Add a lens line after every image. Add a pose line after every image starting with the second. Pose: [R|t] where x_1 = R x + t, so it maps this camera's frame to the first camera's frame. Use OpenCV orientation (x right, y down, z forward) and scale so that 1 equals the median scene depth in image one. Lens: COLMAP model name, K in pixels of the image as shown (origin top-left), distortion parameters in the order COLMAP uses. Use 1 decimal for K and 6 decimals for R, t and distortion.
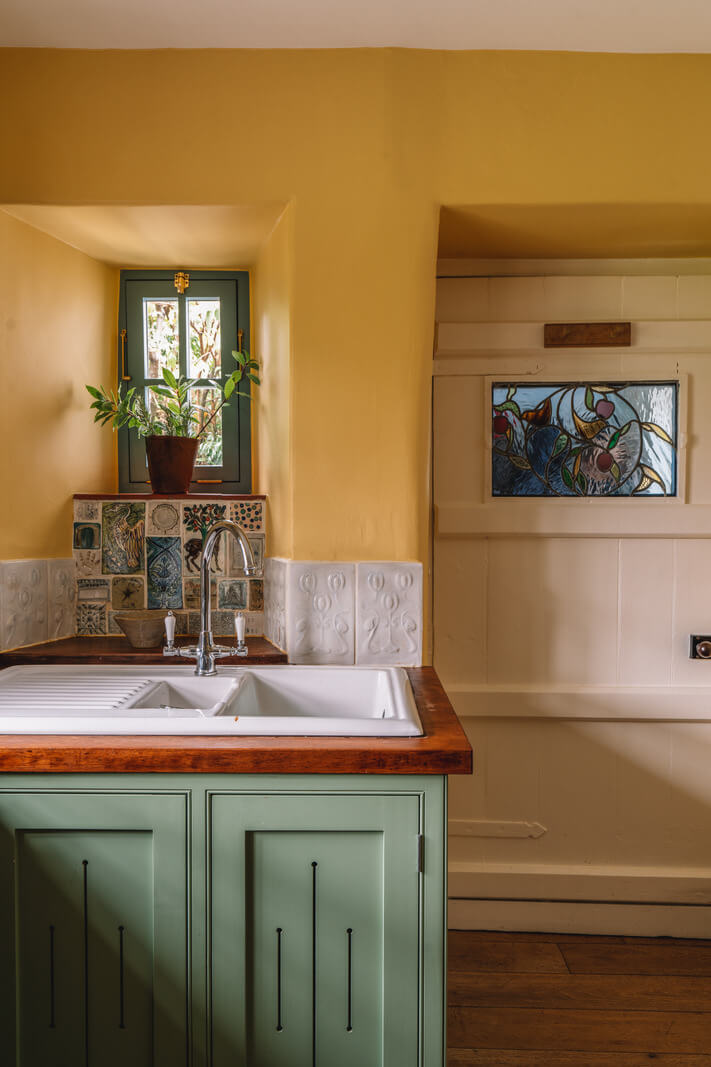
lens RADIAL K [[727.6, 0, 355.5], [0, 727.6, 537.3], [0, 0, 1]] dist [0.001255, -0.000406]
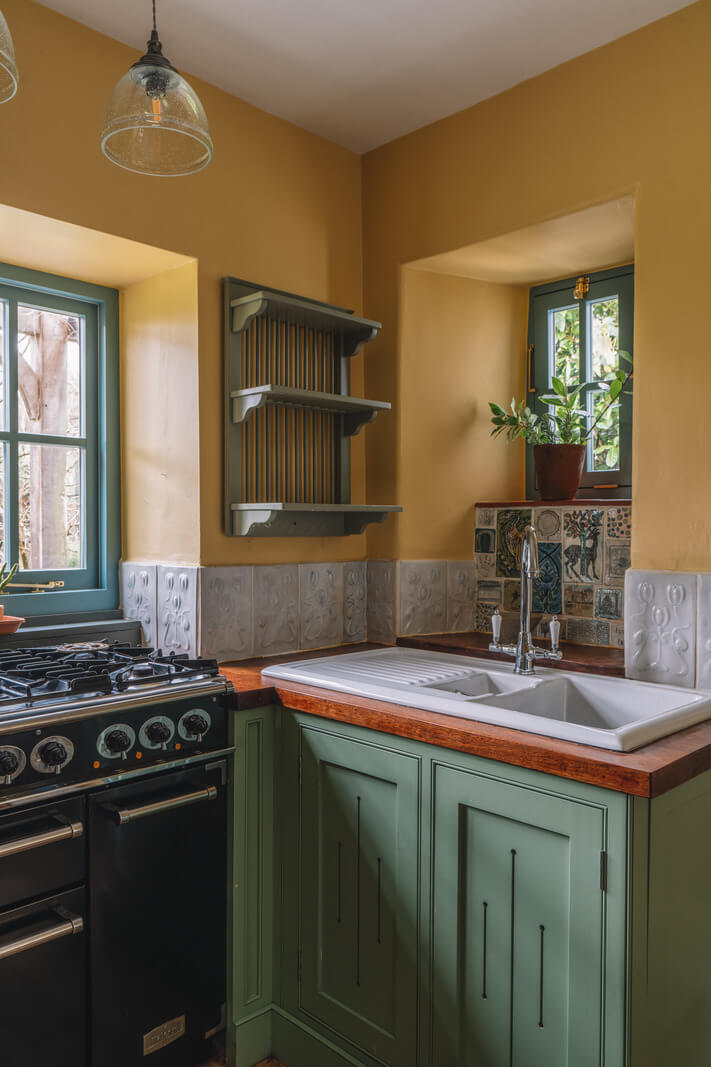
lens RADIAL K [[824.2, 0, 363.4], [0, 824.2, 537.4], [0, 0, 1]] dist [-0.003207, 0.007346]
pose [[0.702843, 0.008812, -0.711291, 0.428091], [-0.019741, 0.999780, -0.007121, 0.005999], [0.711071, 0.019046, 0.702862, 0.002120]]
